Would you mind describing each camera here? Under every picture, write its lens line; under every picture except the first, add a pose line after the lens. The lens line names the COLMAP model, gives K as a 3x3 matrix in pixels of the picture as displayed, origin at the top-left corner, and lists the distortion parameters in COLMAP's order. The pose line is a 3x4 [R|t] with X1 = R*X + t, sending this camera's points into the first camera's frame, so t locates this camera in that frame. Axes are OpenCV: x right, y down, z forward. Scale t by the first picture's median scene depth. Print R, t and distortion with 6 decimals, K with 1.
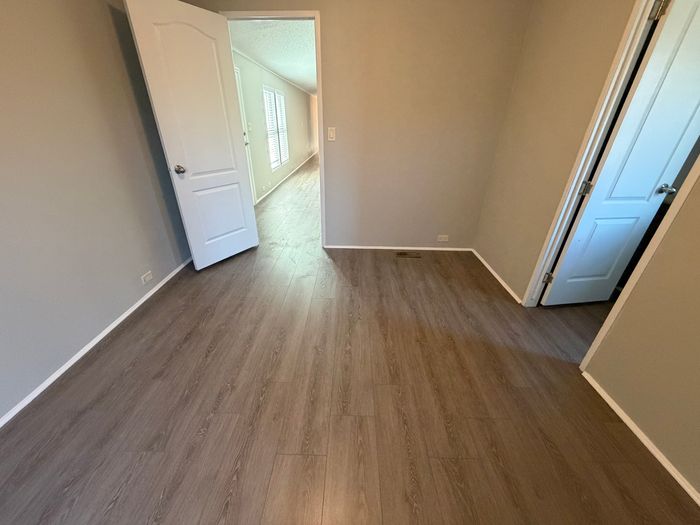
lens RADIAL K [[278.4, 0, 350.0], [0, 278.4, 262.0], [0, 0, 1]] dist [0.000126, -0.000026]
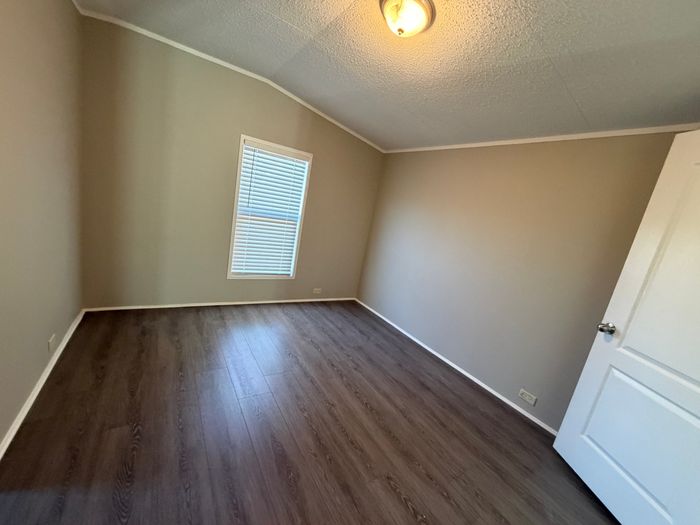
lens RADIAL K [[278.4, 0, 350.6], [0, 278.4, 262.7], [0, 0, 1]] dist [0.000126, -0.000026]
pose [[-0.815257, -0.046970, -0.577192, 0.464485], [-0.418630, 0.736481, 0.531362, -0.694118], [0.400132, 0.674826, -0.620084, 1.299159]]
